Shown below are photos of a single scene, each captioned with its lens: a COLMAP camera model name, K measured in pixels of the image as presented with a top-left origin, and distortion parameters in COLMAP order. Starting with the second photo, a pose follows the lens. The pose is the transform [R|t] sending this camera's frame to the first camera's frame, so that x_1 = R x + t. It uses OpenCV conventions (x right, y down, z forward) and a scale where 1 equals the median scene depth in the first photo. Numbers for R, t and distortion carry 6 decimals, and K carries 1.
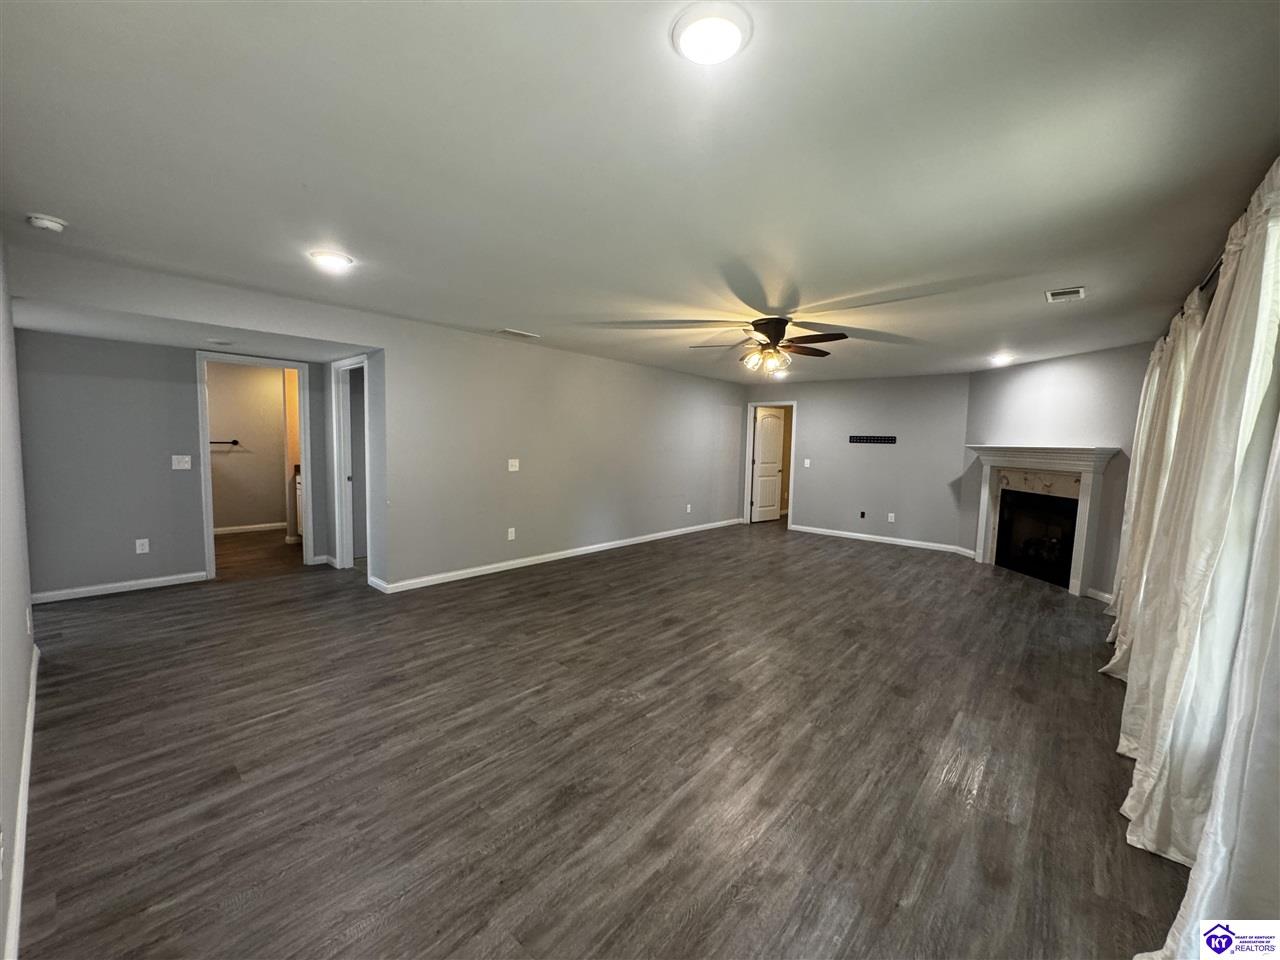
lens RADIAL K [[513.4, 0, 635.3], [0, 513.4, 487.2], [0, 0, 1]] dist [-0.004955, 0.000138]
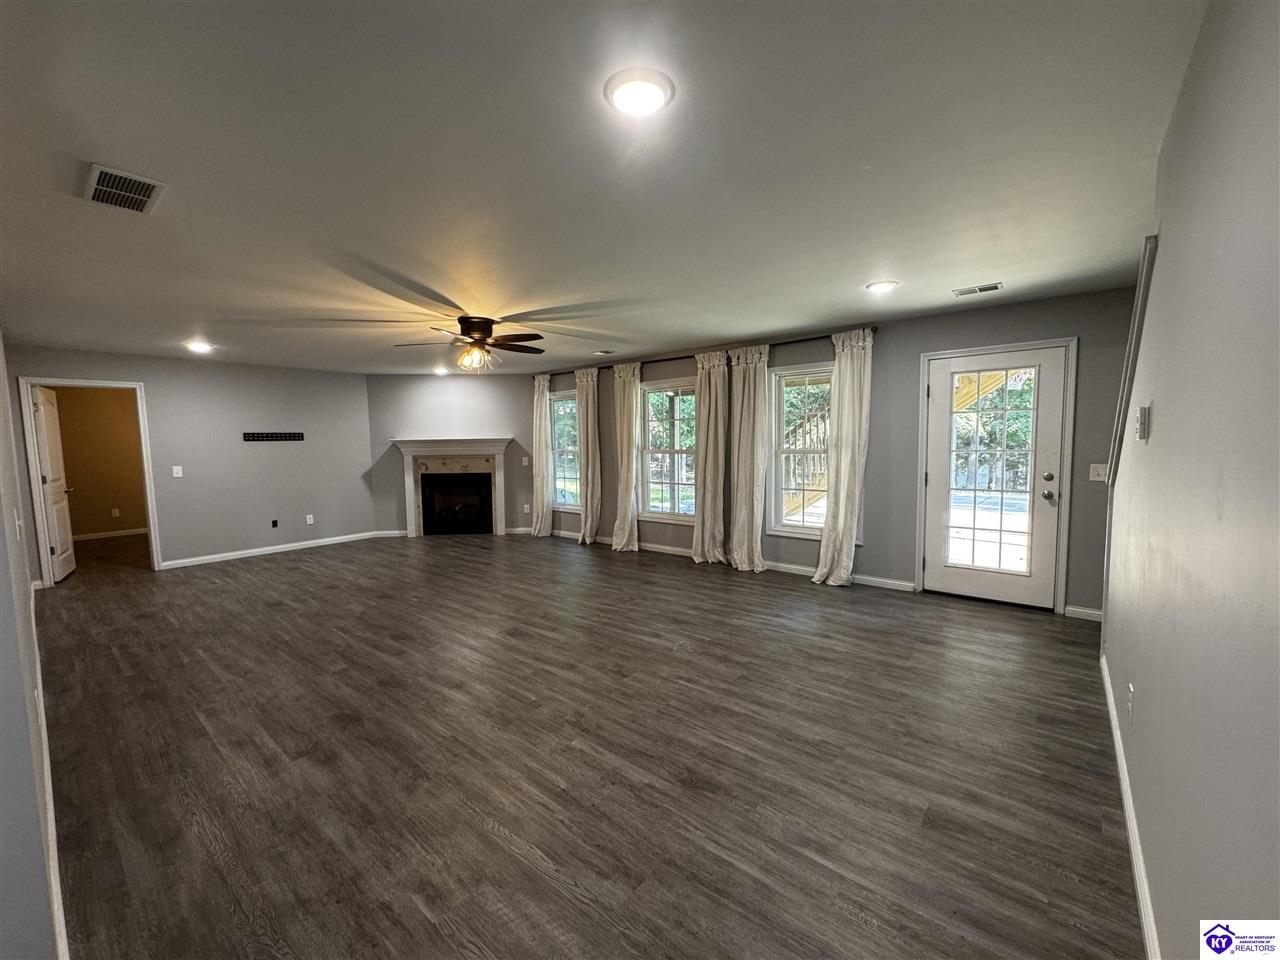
lens RADIAL K [[513.4, 0, 646.3], [0, 513.4, 483.1], [0, 0, 1]] dist [-0.004955, 0.000138]
pose [[-0.038772, -0.109770, 0.993201, -1.026448], [0.106237, 0.987862, 0.113327, -0.107378], [-0.993585, 0.109908, -0.026640, 0.937256]]
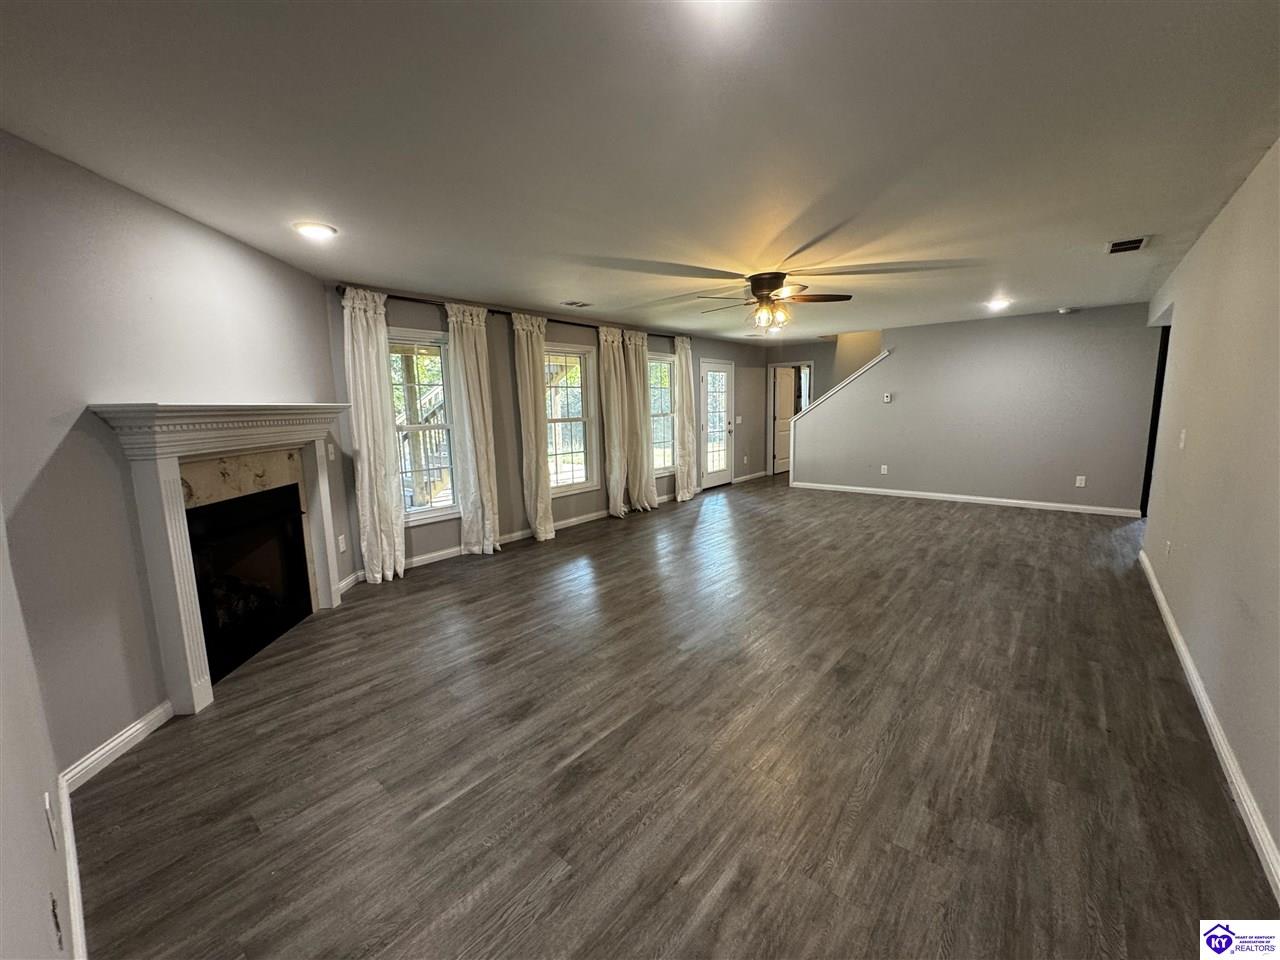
lens RADIAL K [[513.4, 0, 638.7], [0, 513.4, 479.7], [0, 0, 1]] dist [-0.004955, 0.000138]
pose [[-0.999721, -0.000726, -0.023607, 0.691301], [-0.006267, 0.971843, 0.235548, -0.225014], [0.022771, 0.235630, -0.971576, 2.641723]]
